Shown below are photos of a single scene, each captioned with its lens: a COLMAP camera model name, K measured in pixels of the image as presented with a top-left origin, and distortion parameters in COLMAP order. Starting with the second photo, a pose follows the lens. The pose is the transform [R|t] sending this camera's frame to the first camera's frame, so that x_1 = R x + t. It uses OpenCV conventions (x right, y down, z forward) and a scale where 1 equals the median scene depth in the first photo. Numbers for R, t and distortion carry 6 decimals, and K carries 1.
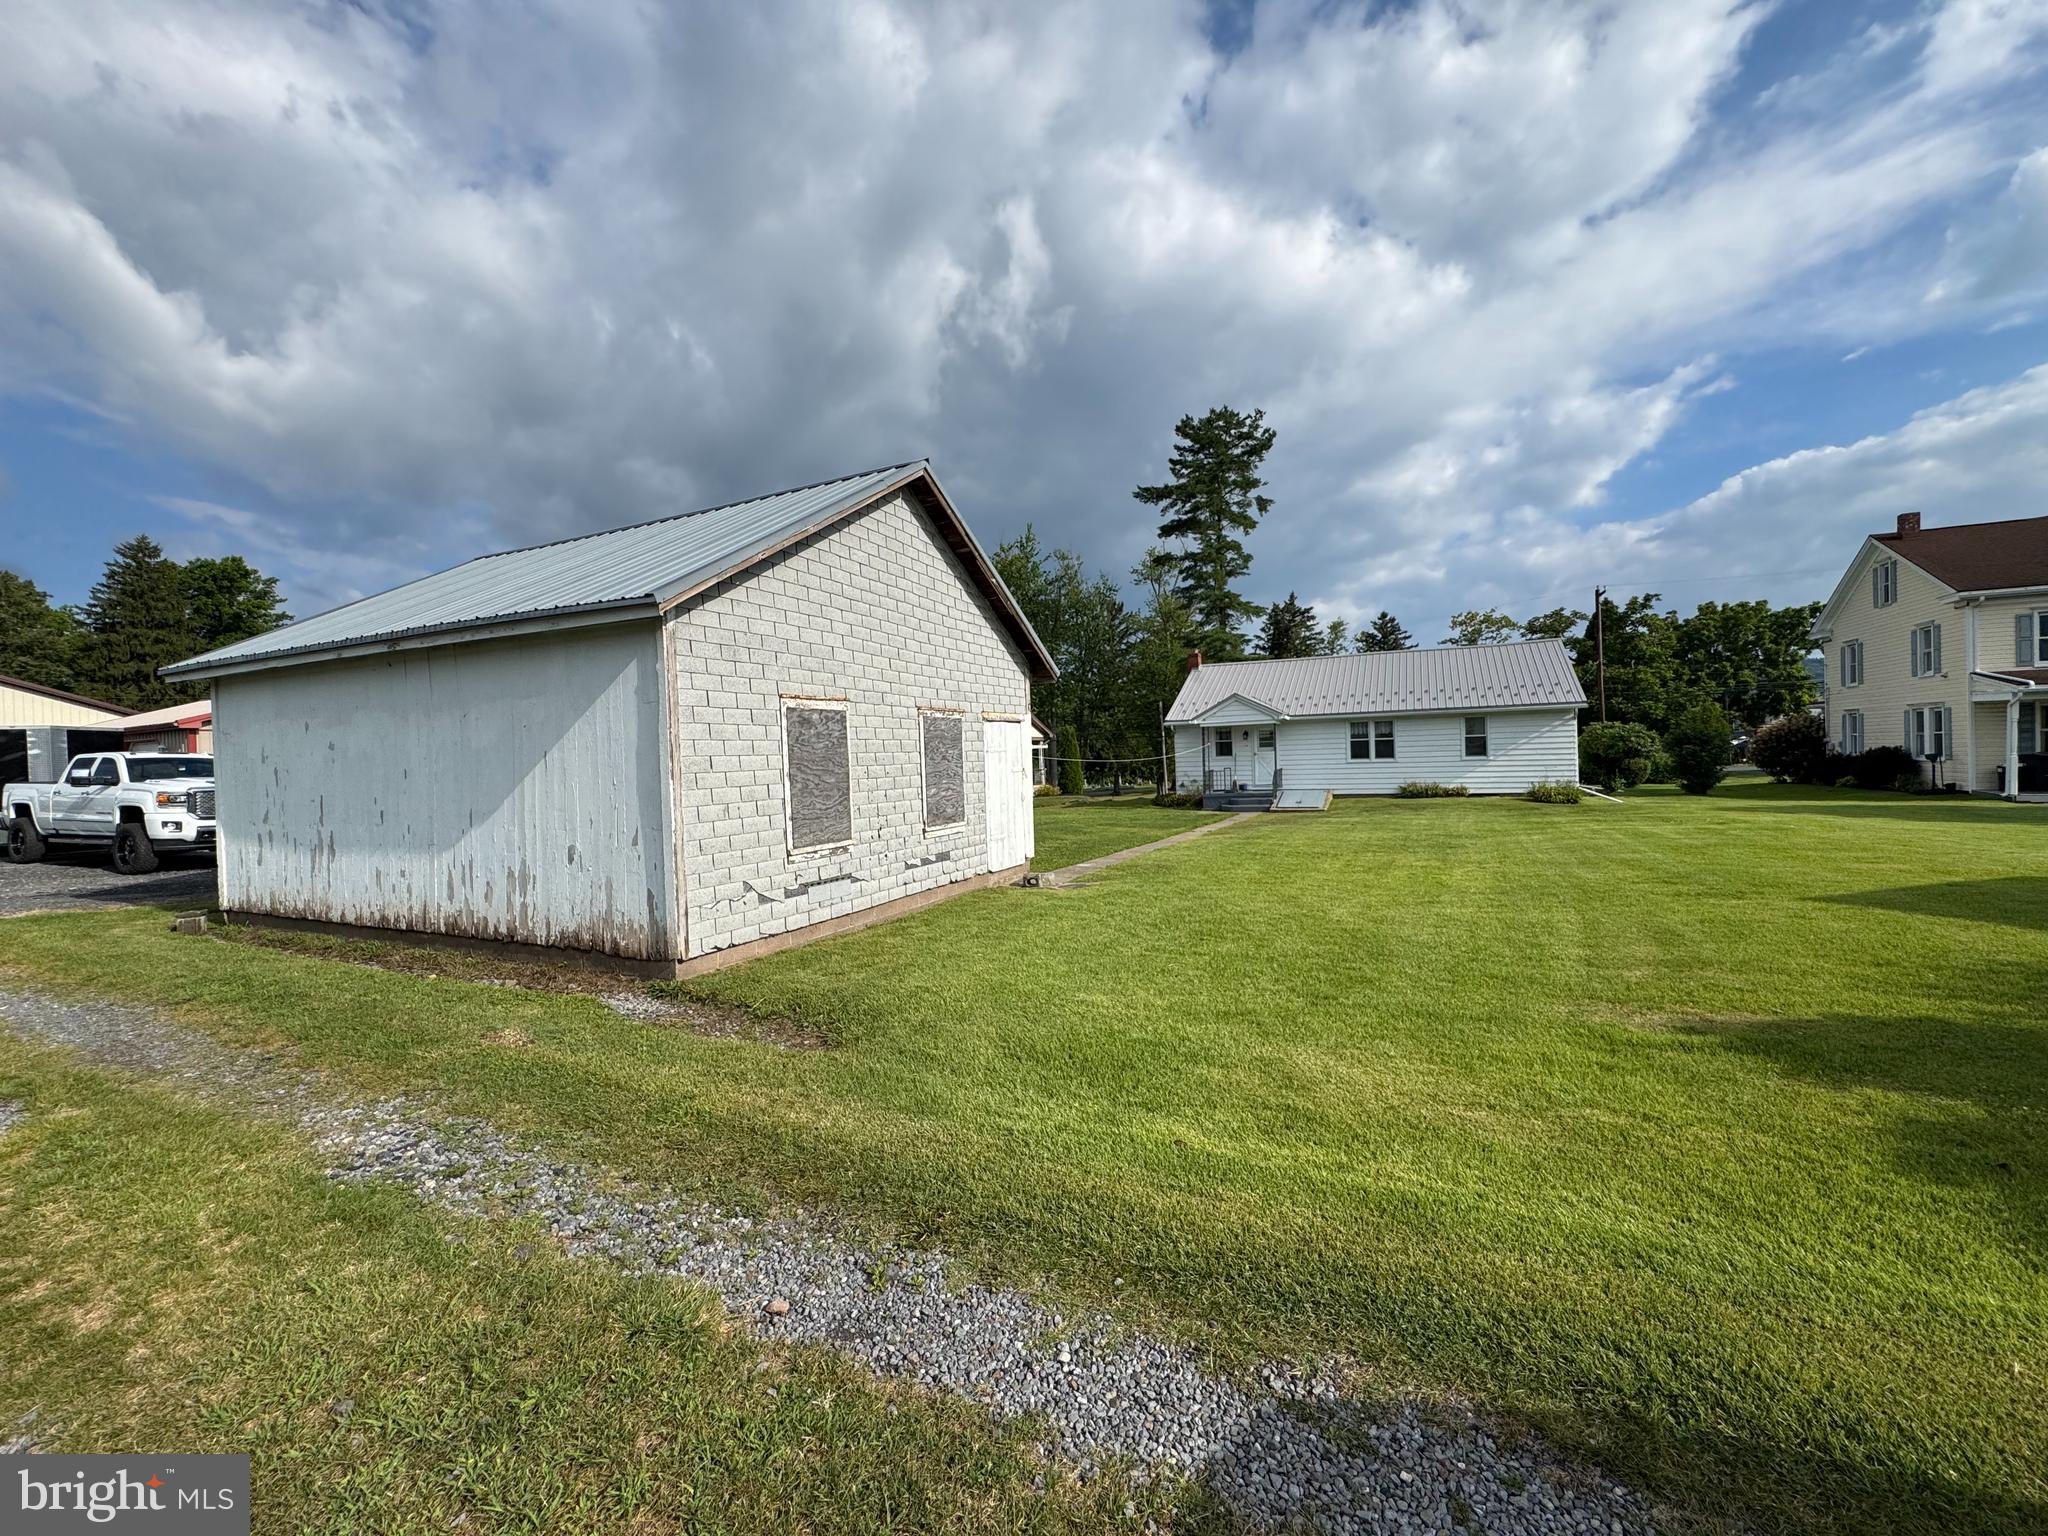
lens RADIAL K [[828.3, 0, 1026.4], [0, 828.3, 766.2], [0, 0, 1]] dist [-0.002077, 0.000304]
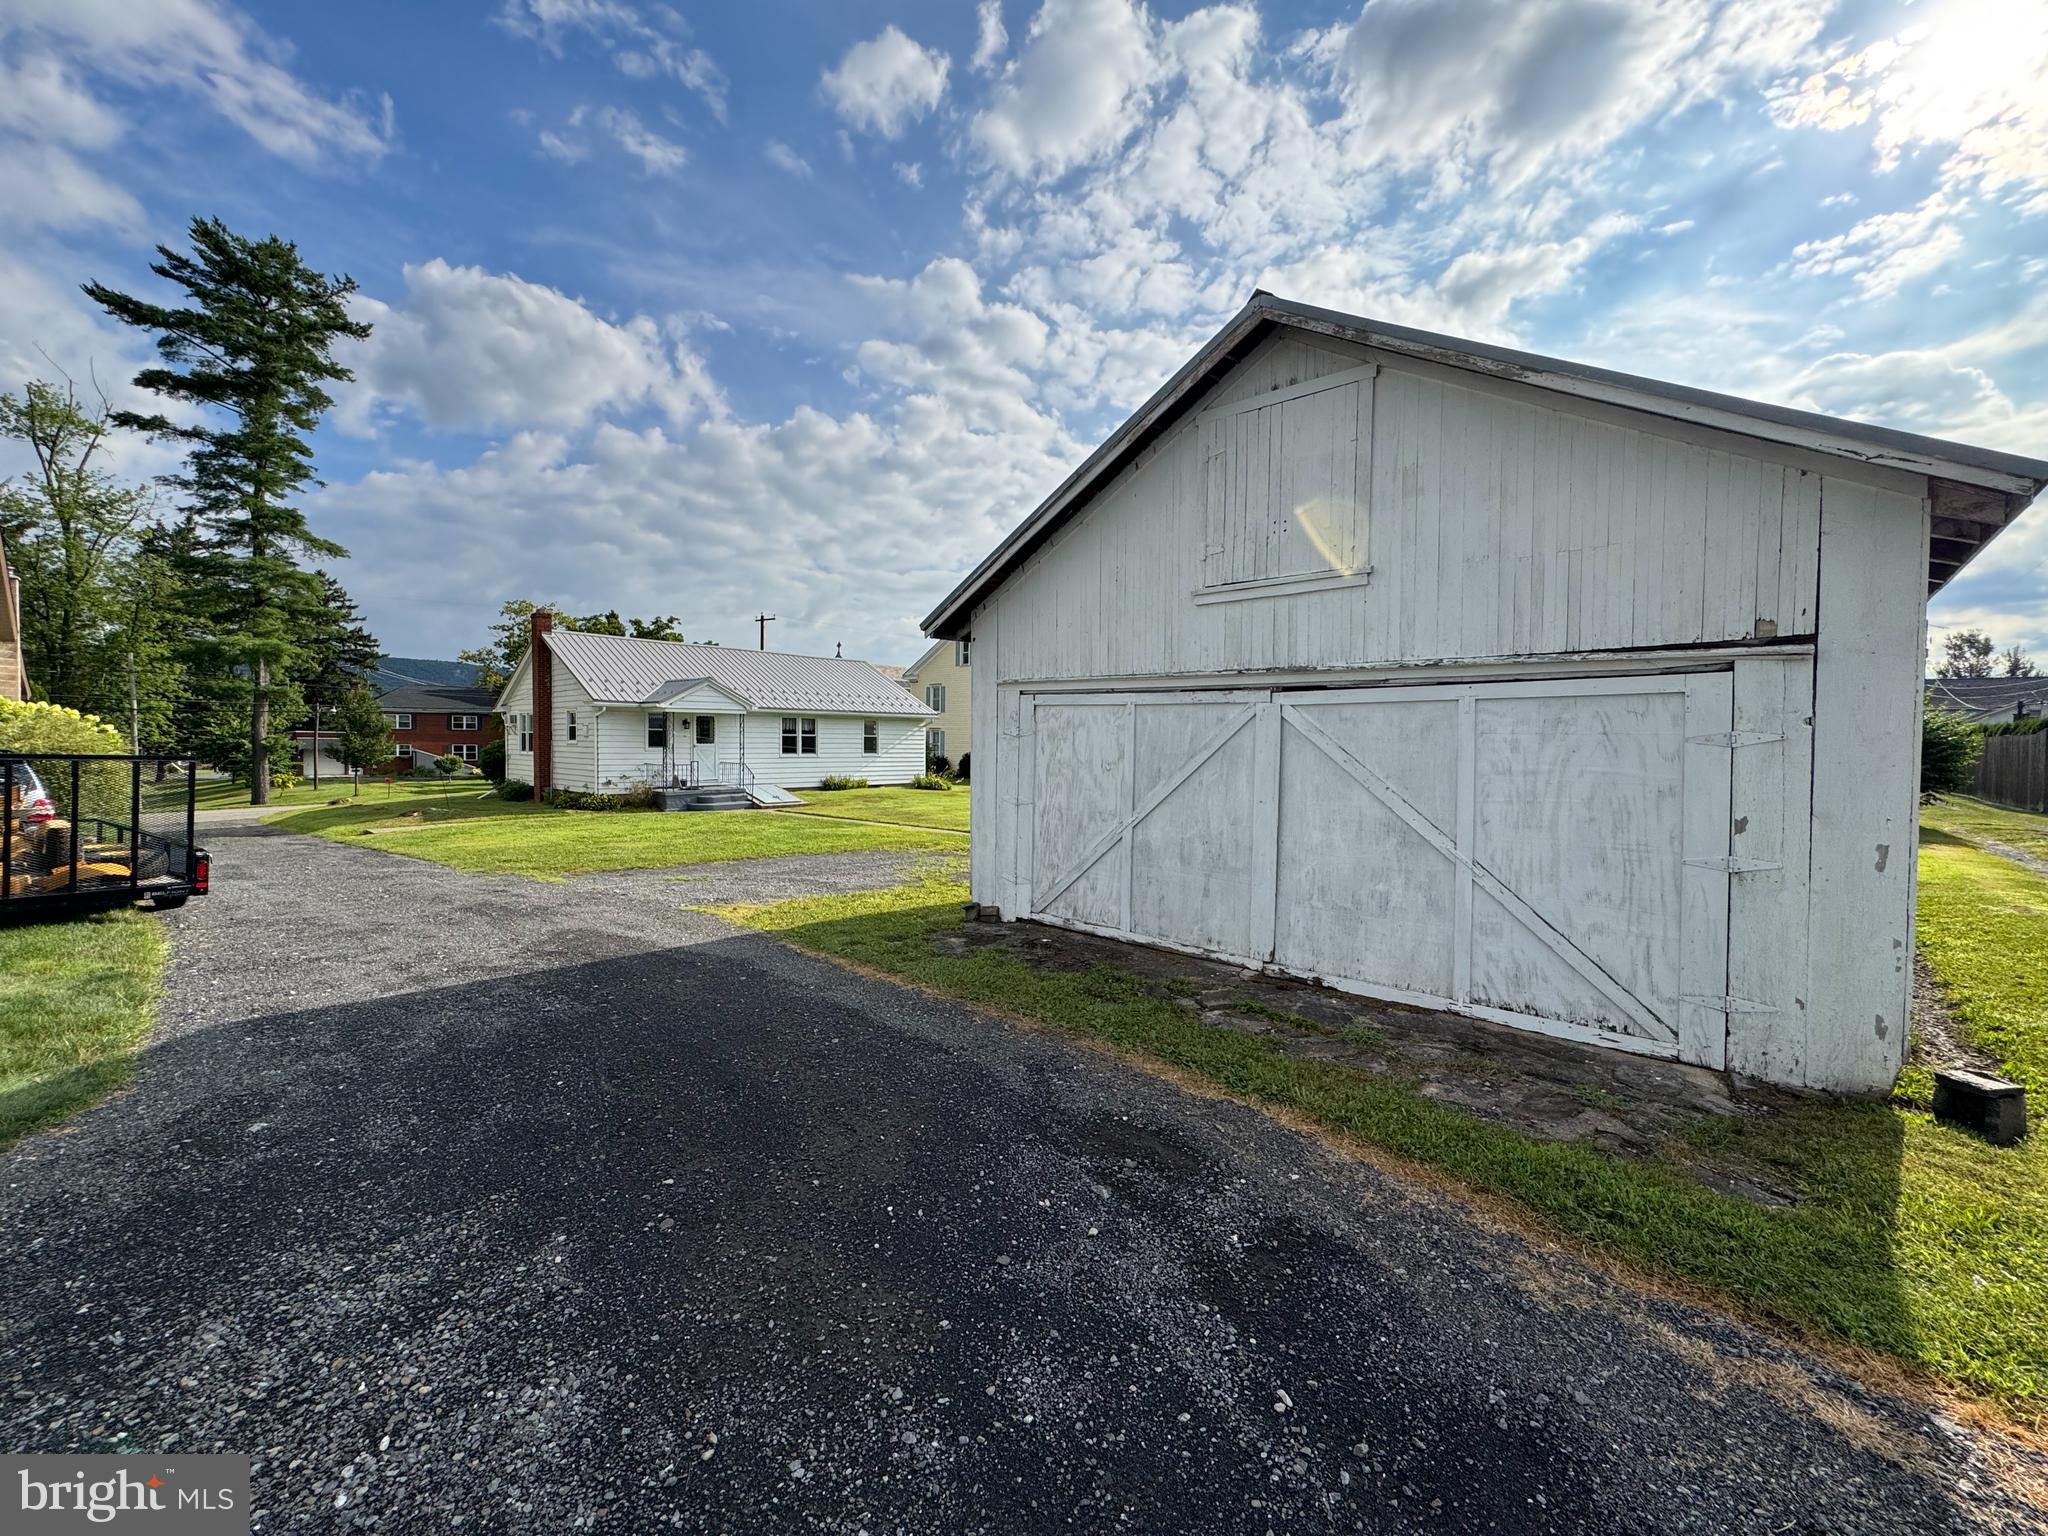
lens RADIAL K [[828.3, 0, 1021.7], [0, 828.3, 755.1], [0, 0, 1]] dist [-0.002077, 0.000304]
pose [[0.293849, 0.019002, 0.955663, -0.312830], [-0.007502, 0.999817, -0.017573, 0.005709], [-0.955823, -0.002006, 0.293938, 0.265778]]
